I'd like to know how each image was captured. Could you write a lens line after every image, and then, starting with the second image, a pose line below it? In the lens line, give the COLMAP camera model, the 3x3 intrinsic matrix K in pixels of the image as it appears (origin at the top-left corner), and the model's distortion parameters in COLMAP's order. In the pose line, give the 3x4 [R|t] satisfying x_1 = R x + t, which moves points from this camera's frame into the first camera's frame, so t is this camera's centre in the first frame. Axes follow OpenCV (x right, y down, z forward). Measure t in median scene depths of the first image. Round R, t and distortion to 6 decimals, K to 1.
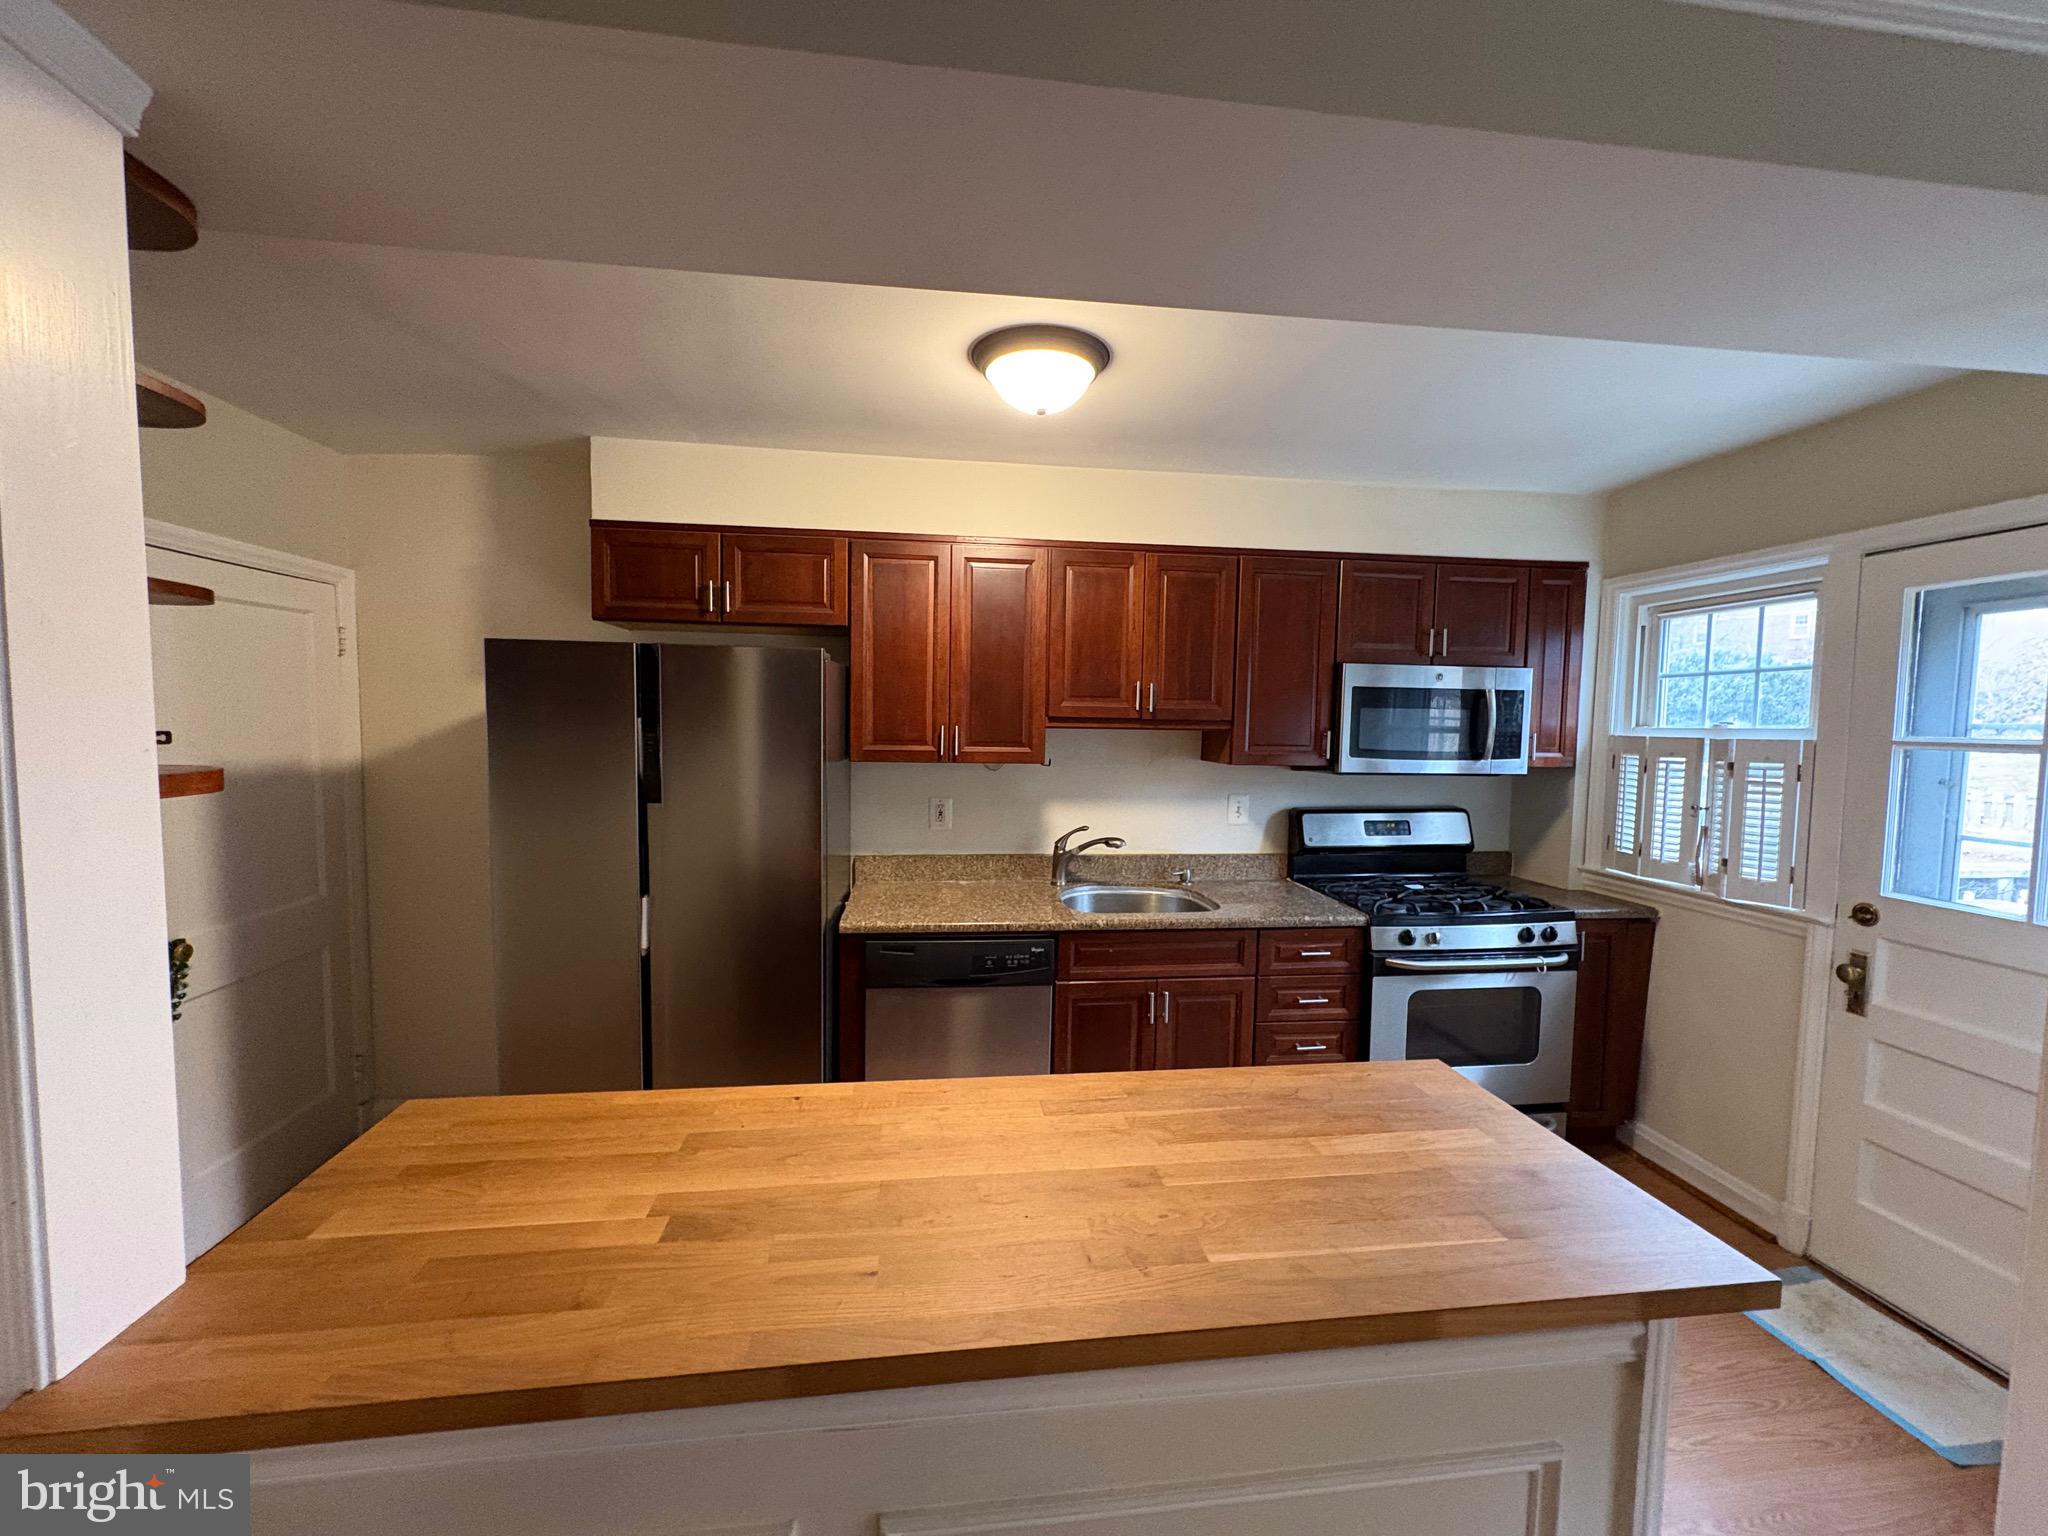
lens RADIAL K [[818.2, 0, 1024.0], [0, 818.2, 768.0], [0, 0, 1]] dist [0.002442, -0.000038]
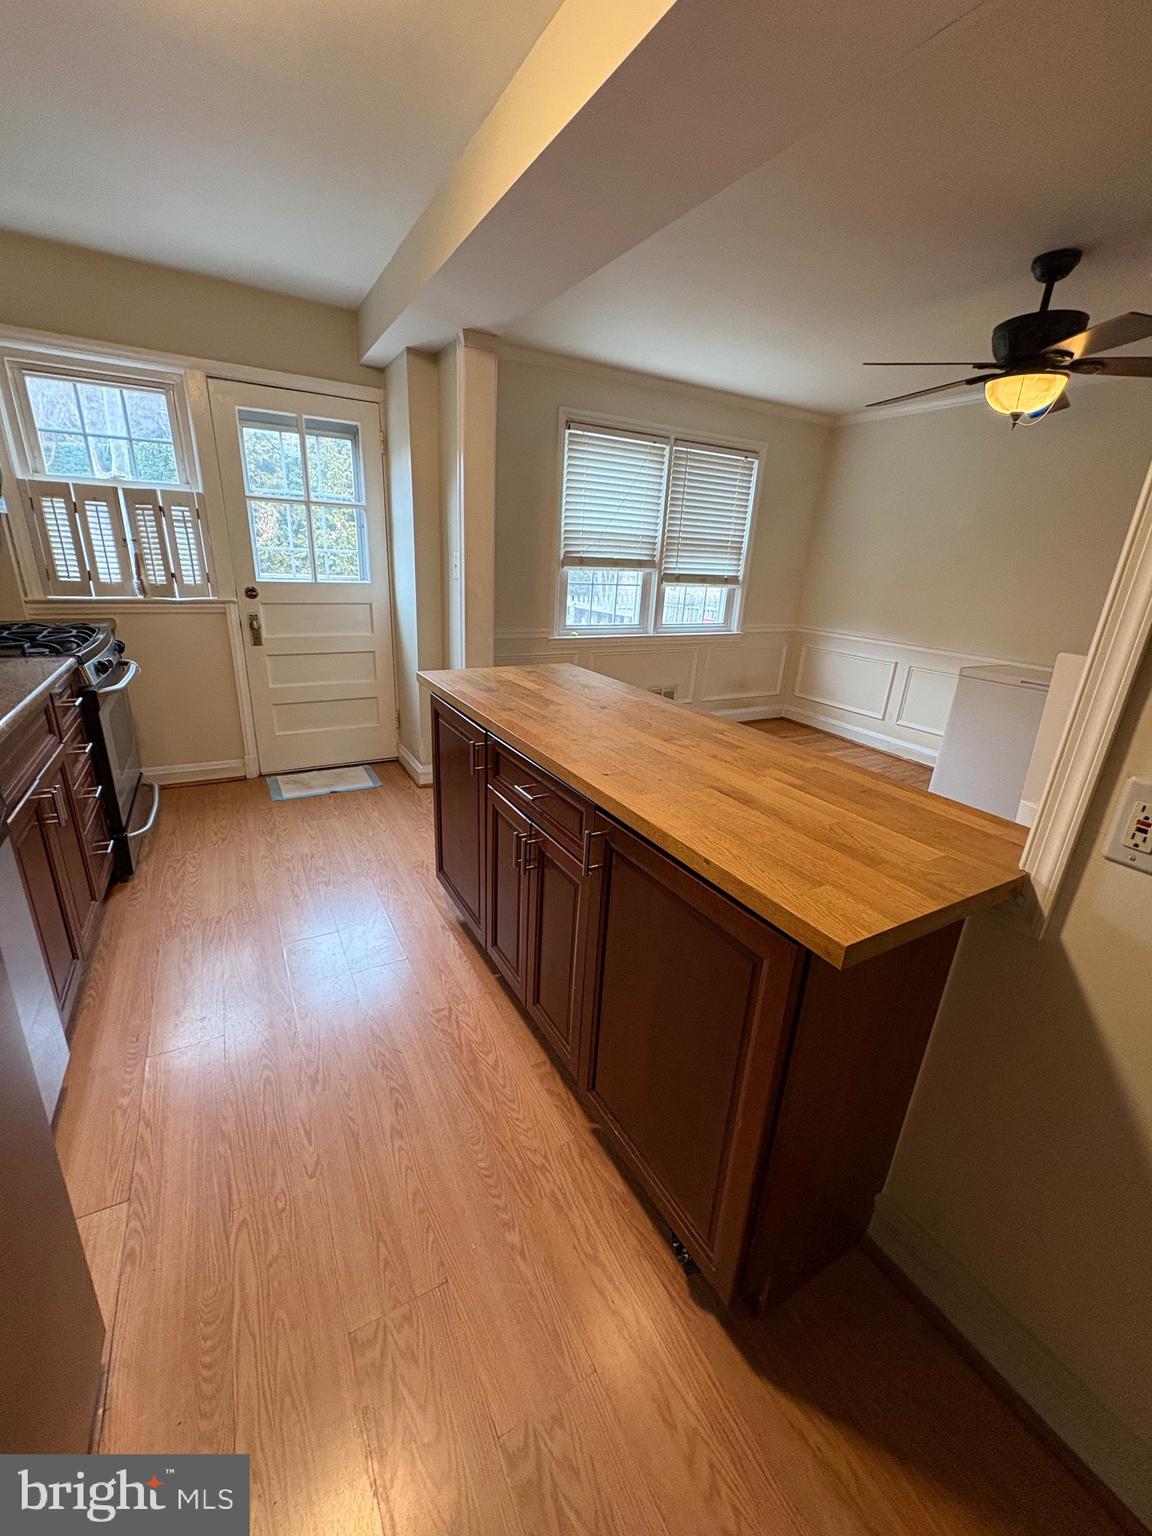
lens RADIAL K [[613.7, 0, 574.7], [0, 613.7, 768.0], [0, 0, 1]] dist [0.002442, -0.000038]
pose [[-0.372577, -0.339334, 0.863735, -0.527170], [0.003313, 0.930256, 0.366896, 0.026678], [-0.927995, 0.139559, -0.345468, 0.681905]]
